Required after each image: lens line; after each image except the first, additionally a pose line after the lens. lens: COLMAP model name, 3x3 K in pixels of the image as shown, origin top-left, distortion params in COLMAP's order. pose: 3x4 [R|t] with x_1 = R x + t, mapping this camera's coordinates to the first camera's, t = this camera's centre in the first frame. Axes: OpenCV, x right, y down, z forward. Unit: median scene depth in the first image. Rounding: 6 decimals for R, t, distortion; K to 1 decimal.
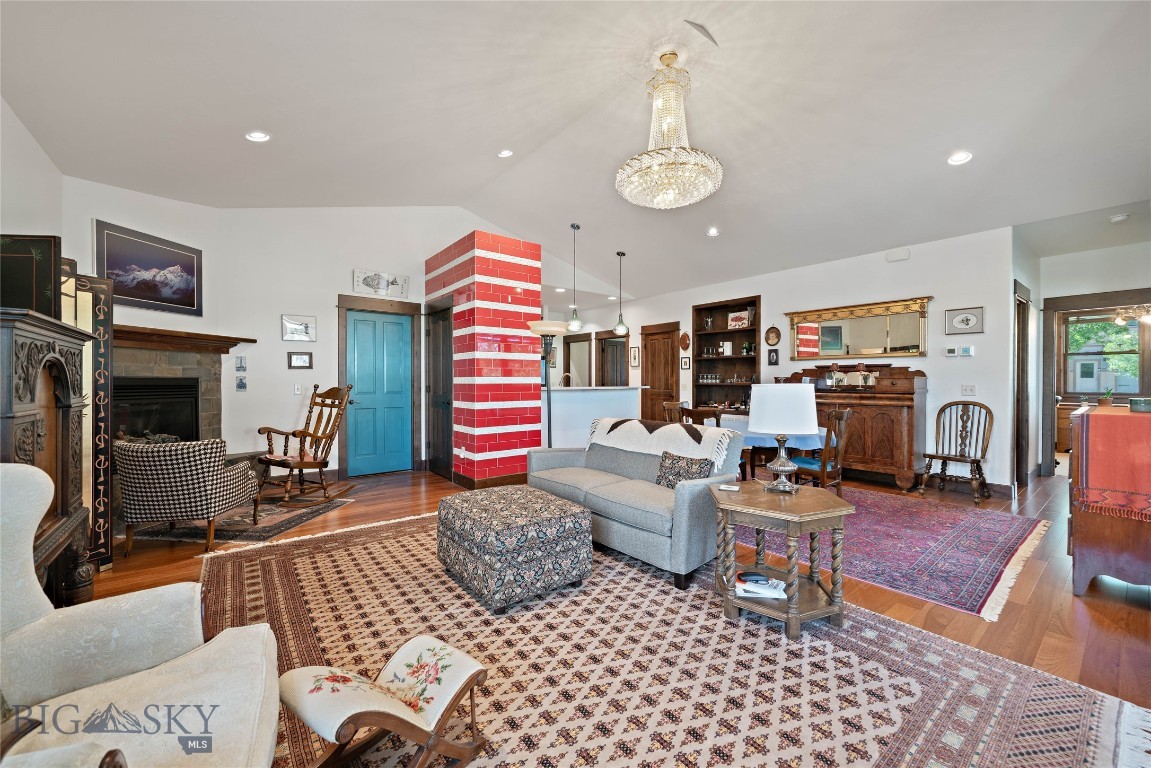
lens RADIAL K [[459.7, 0, 571.0], [0, 459.7, 381.8], [0, 0, 1]] dist [-0.002699, -0.000116]
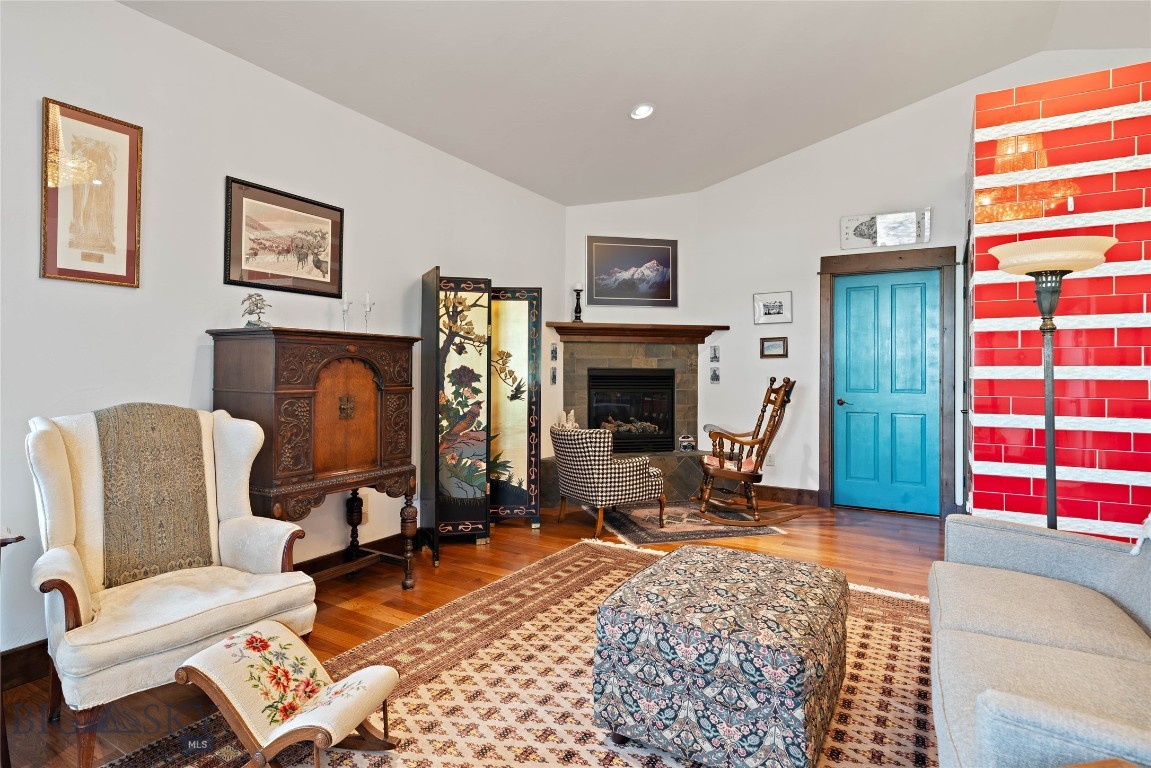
lens RADIAL K [[598.8, 0, 579.7], [0, 598.8, 368.0], [0, 0, 1]] dist [0.000895, 0.000356]
pose [[0.341641, -0.003890, -0.939822, 0.290492], [-0.006451, 0.999958, -0.006484, -0.001302], [0.939808, 0.008278, 0.341602, 0.320255]]
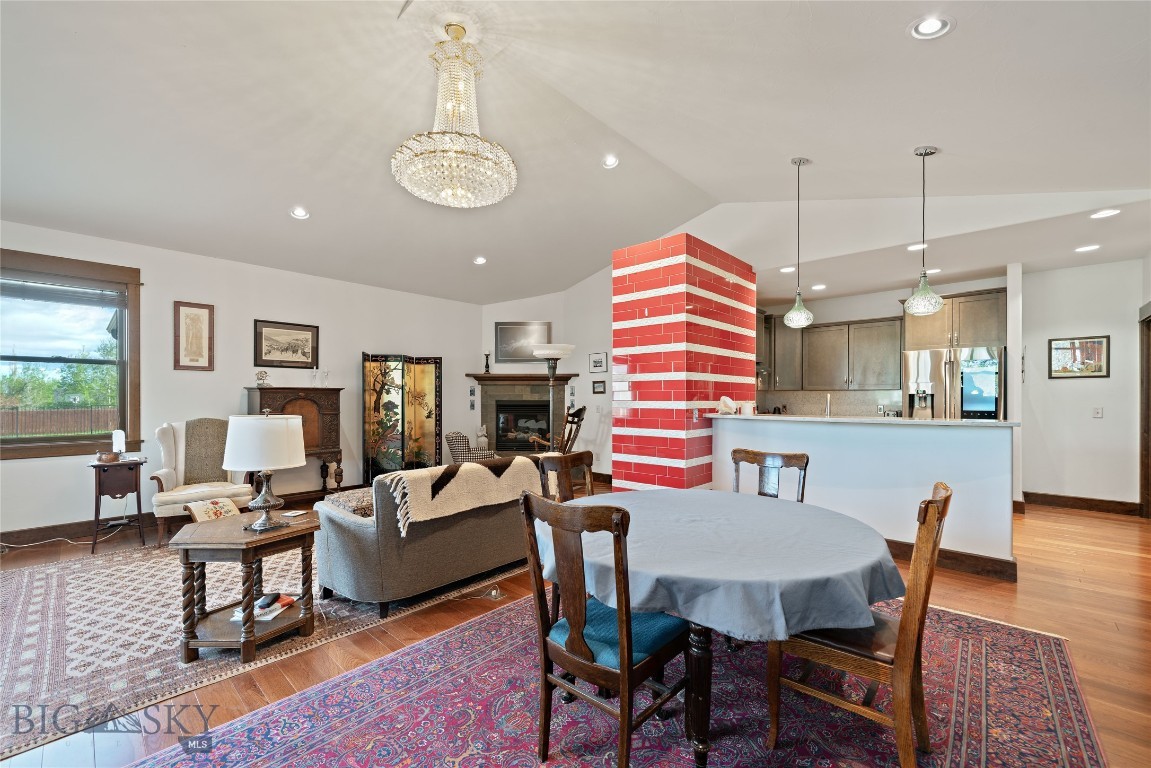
lens RADIAL K [[468.0, 0, 572.0], [0, 468.0, 397.2], [0, 0, 1]] dist [-0.016206, 0.000227]
pose [[0.141225, -0.001238, -0.989977, 0.735478], [-0.001496, 0.999998, -0.001464, -0.015511], [0.989976, 0.001688, 0.141222, 0.737302]]
